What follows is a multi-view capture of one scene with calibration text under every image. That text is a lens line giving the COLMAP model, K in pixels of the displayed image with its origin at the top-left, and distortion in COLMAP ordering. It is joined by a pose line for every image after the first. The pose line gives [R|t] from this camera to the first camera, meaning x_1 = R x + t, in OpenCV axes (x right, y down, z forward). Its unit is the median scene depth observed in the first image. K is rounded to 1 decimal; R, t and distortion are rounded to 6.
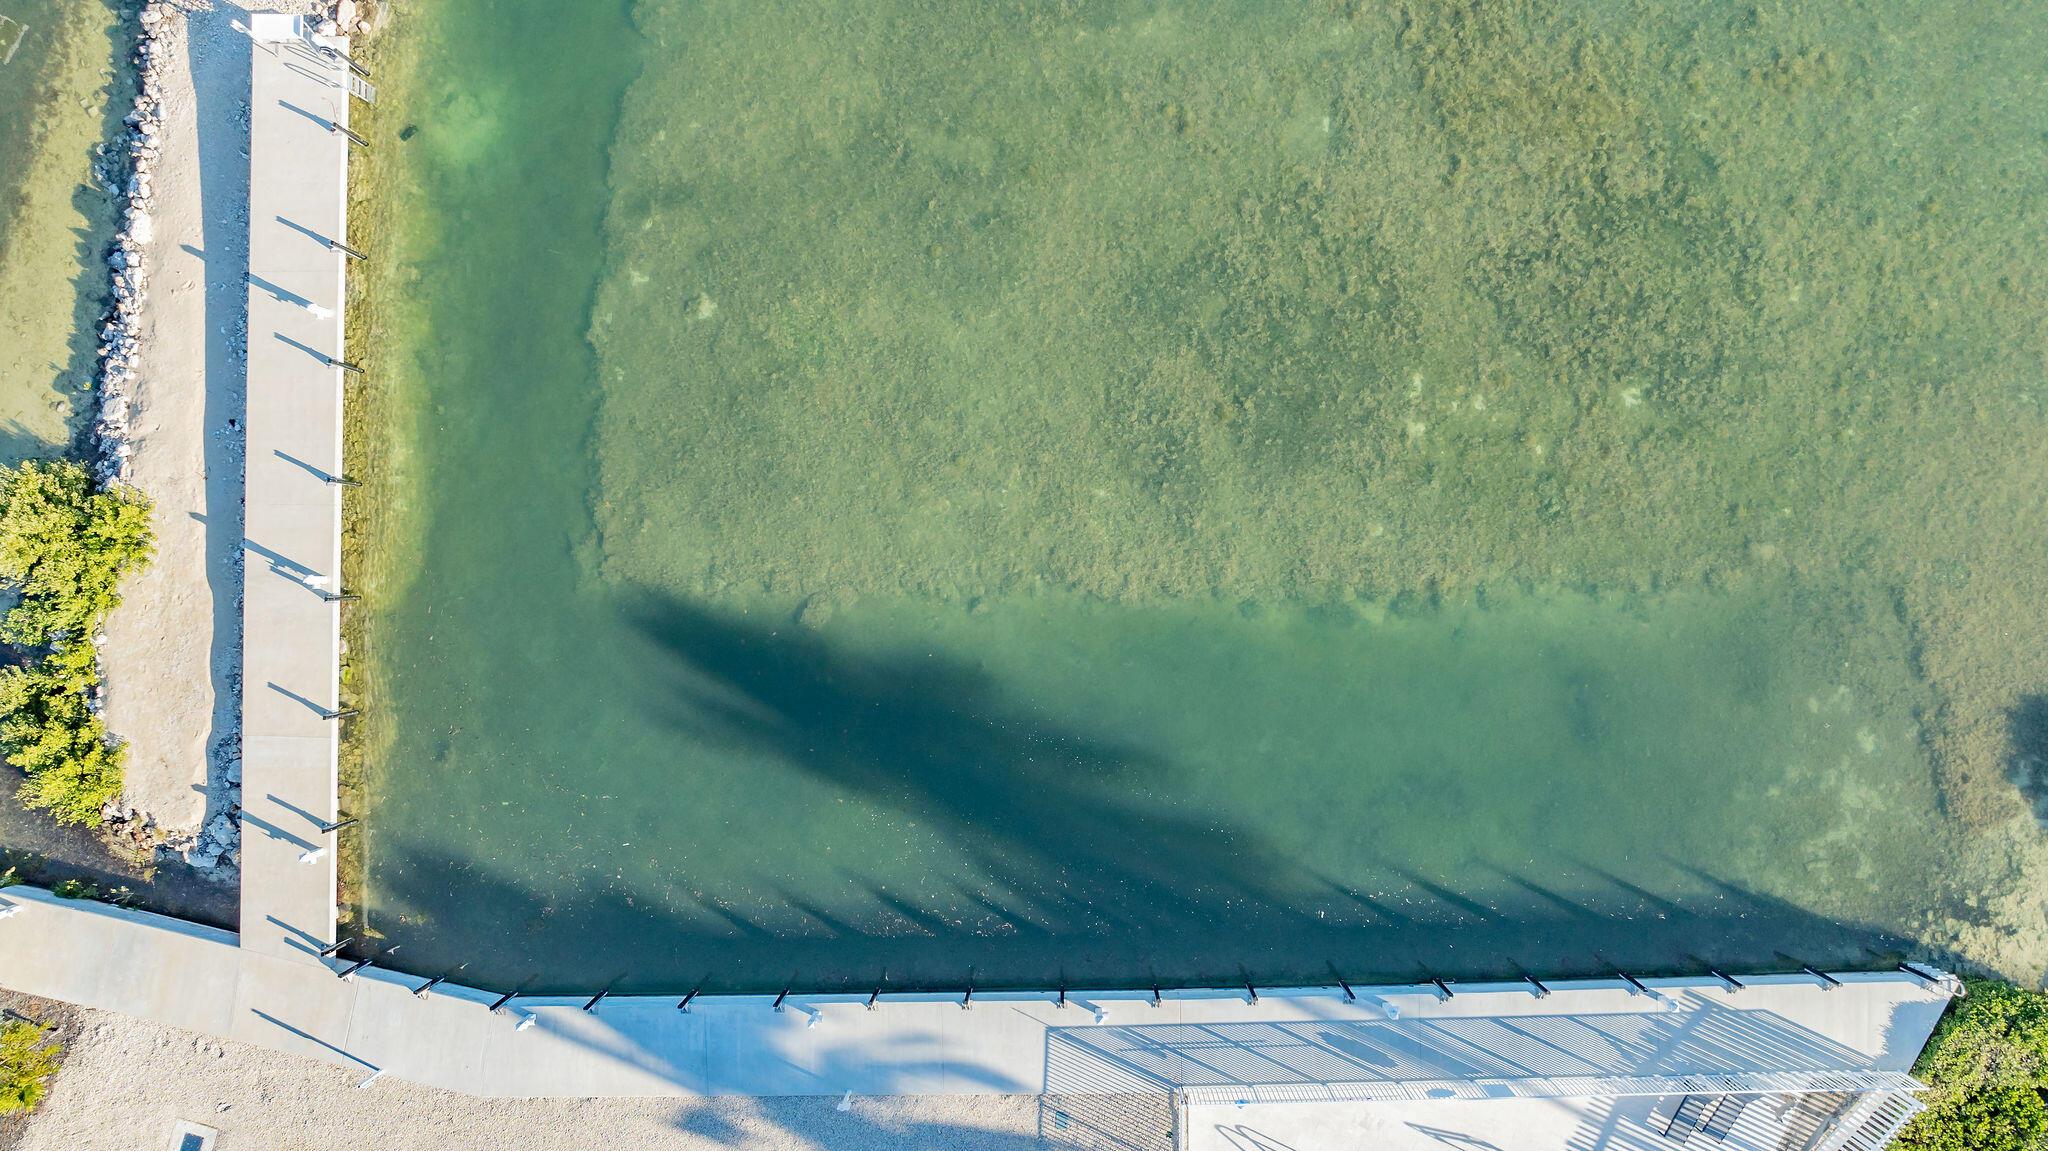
lens RADIAL K [[1487.5, 0, 1021.7], [0, 1487.5, 578.8], [0, 0, 1]] dist [-0.021759, 0.003314]
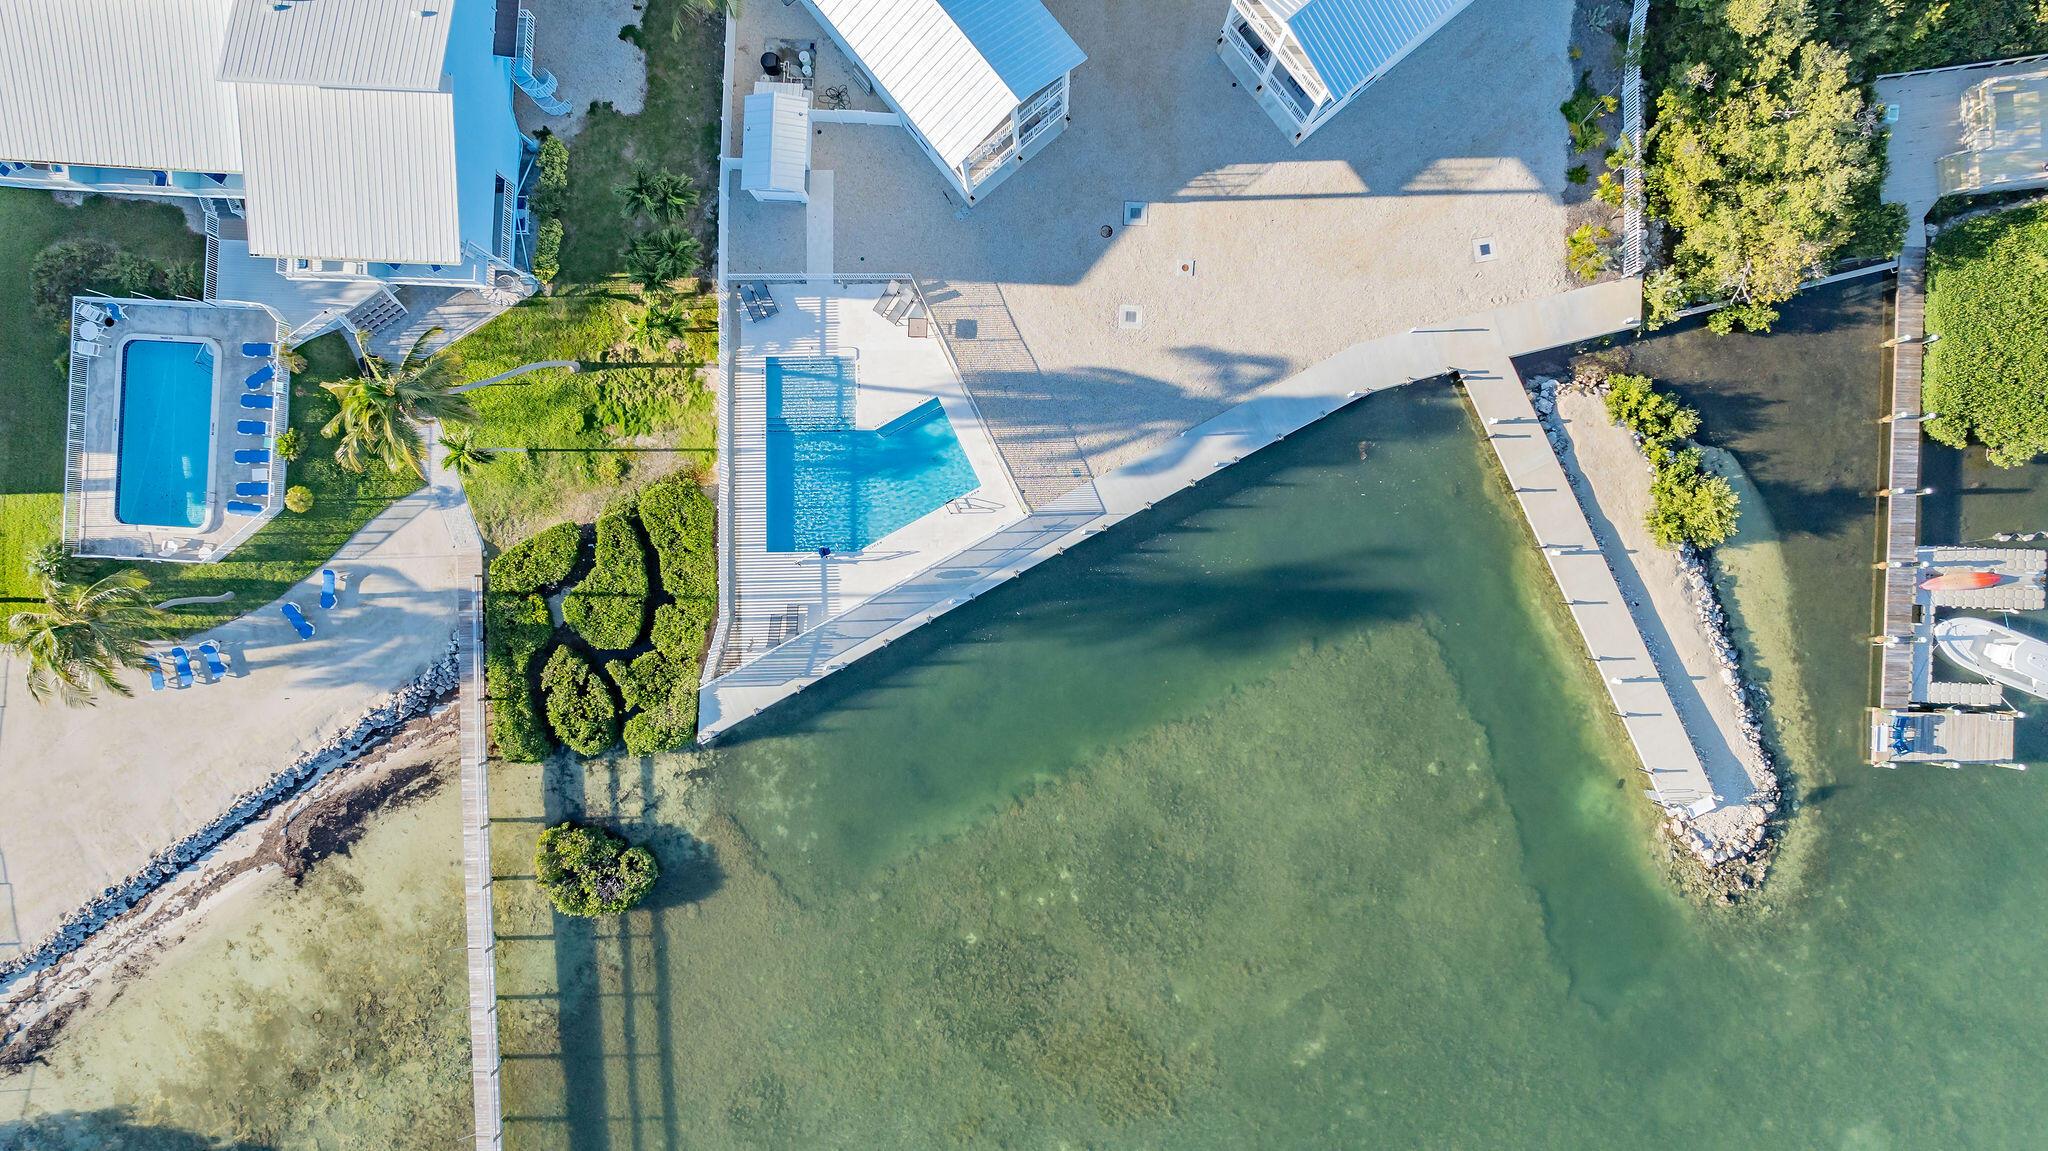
lens RADIAL K [[1487.5, 0, 1021.7], [0, 1487.5, 578.8], [0, 0, 1]] dist [-0.021759, 0.003314]
pose [[-0.897192, 0.439489, 0.043542, 0.066465], [-0.439851, -0.898069, 0.001383, 0.262475], [0.039711, -0.017911, 0.999051, -0.900968]]
